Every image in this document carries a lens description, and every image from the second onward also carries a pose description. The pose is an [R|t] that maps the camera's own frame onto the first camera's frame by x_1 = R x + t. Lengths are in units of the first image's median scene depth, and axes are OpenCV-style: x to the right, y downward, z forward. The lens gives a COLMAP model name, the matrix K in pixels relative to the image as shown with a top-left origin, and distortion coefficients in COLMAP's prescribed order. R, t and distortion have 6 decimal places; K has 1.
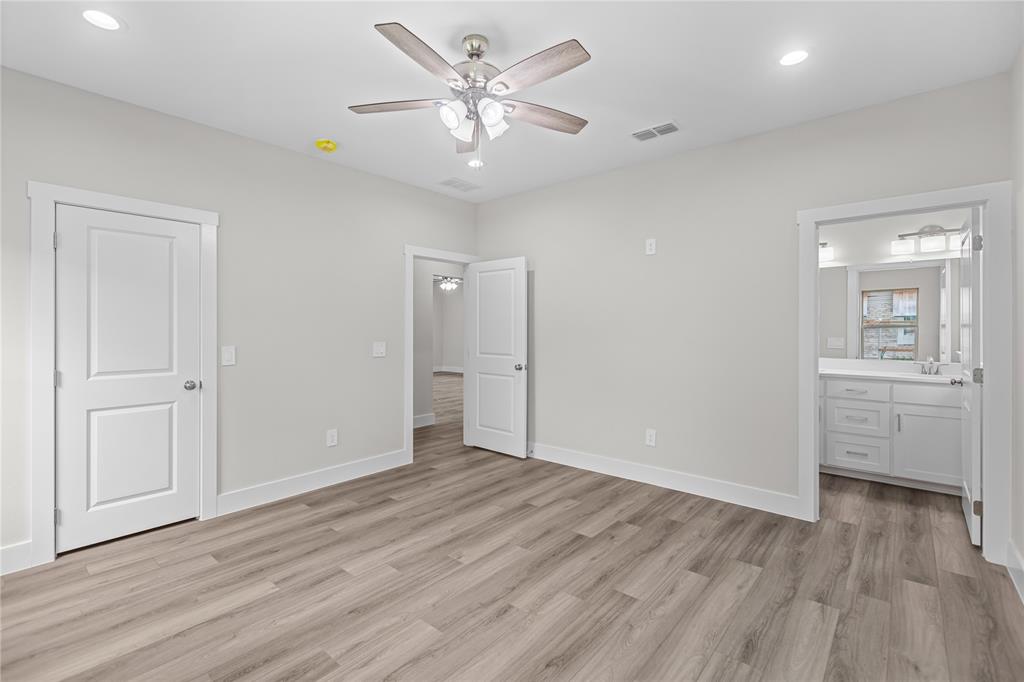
lens RADIAL K [[456.8, 0, 510.8], [0, 456.8, 338.6], [0, 0, 1]] dist [0.000618, -0.000145]
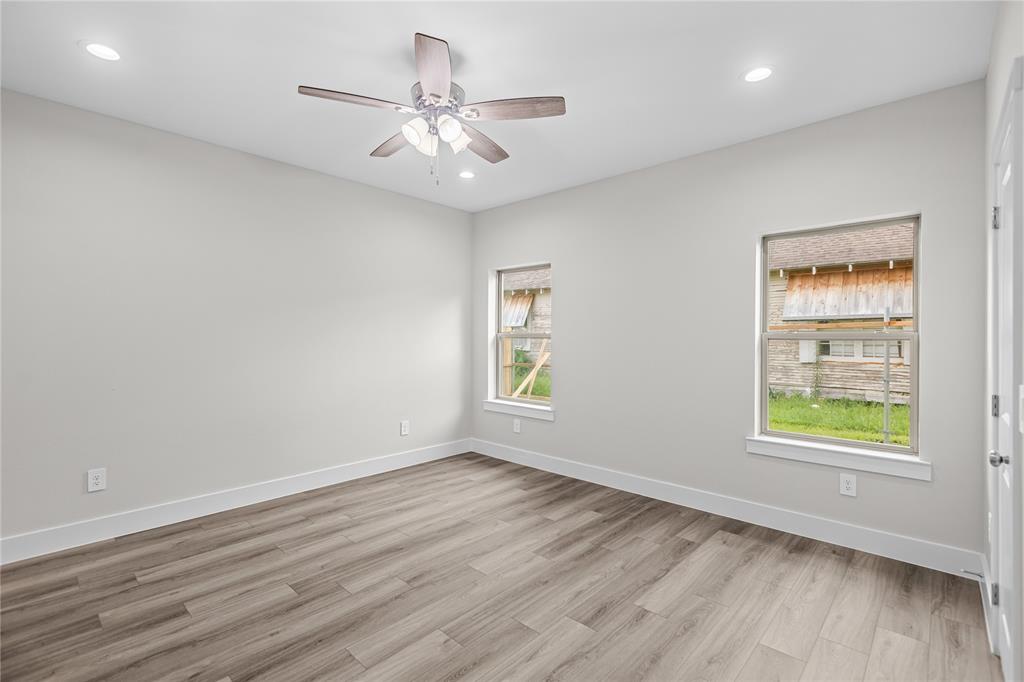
lens RADIAL K [[456.8, 0, 510.8], [0, 456.8, 338.6], [0, 0, 1]] dist [0.000618, -0.000145]
pose [[-0.998912, -0.002910, 0.046539, -0.283477], [-0.001588, 0.999595, 0.028424, -0.045331], [-0.046603, 0.028320, -0.998512, 1.949414]]
